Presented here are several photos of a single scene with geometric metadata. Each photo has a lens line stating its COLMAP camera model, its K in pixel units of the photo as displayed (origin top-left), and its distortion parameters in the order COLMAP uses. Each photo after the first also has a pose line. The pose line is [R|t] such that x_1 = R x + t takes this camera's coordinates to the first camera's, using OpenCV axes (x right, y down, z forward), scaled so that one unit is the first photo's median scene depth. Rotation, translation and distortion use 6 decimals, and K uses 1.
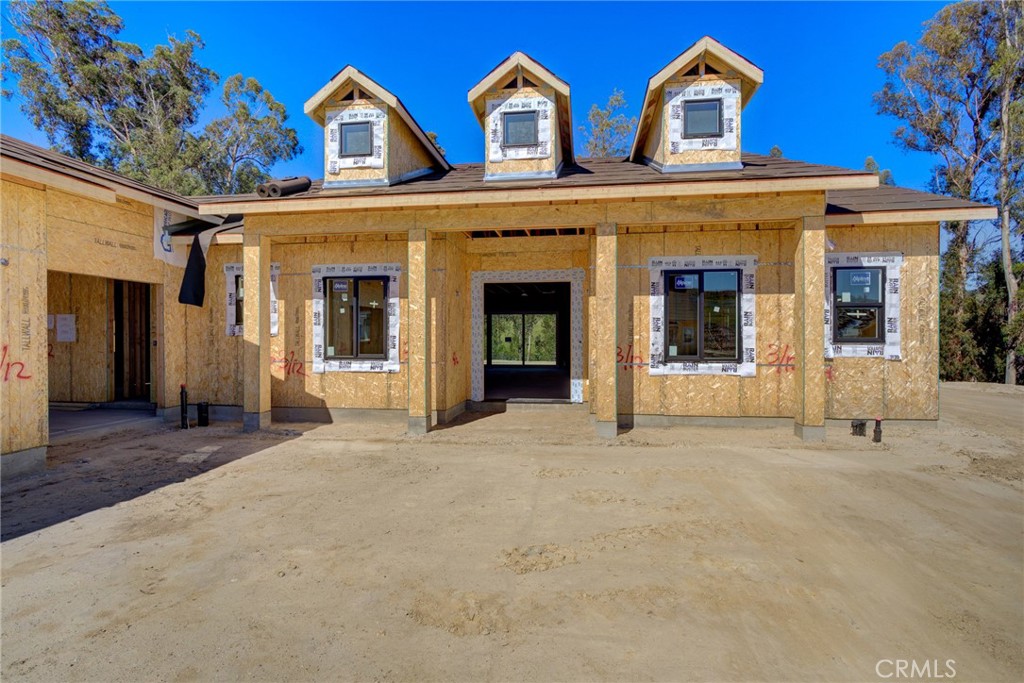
lens RADIAL K [[499.8, 0, 510.9], [0, 499.8, 344.5], [0, 0, 1]] dist [-0.006274, 0.001626]
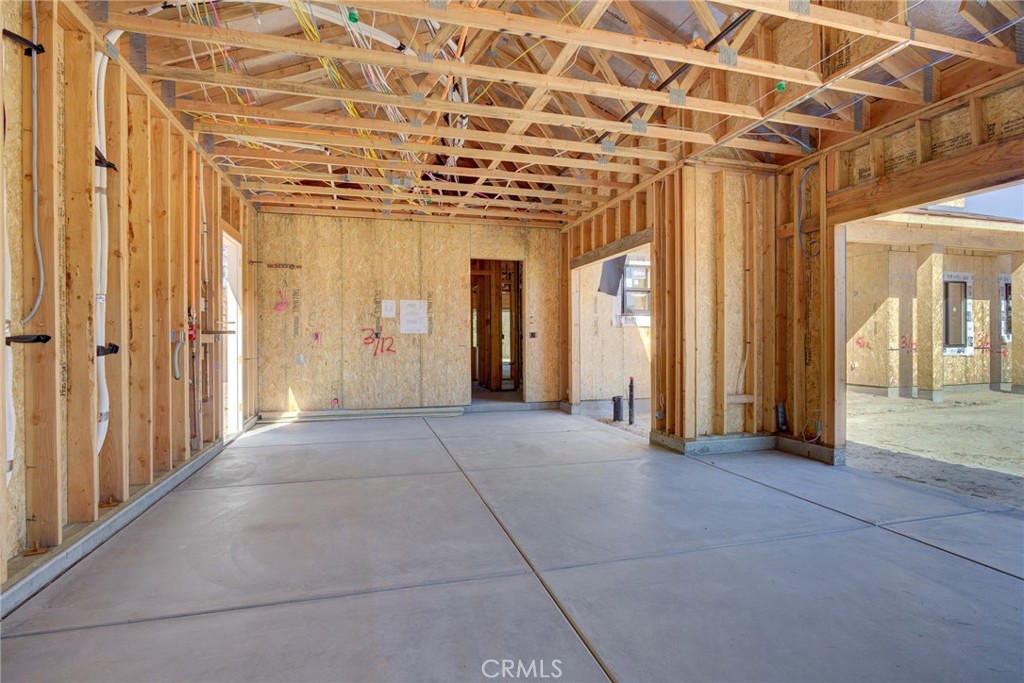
lens RADIAL K [[498.5, 0, 511.9], [0, 498.5, 337.0], [0, 0, 1]] dist [-0.009183, 0.002367]
pose [[0.910094, -0.006695, 0.414349, -1.227134], [0.002576, 0.999942, 0.010500, -0.009592], [-0.414395, -0.008489, 0.910058, 0.222190]]
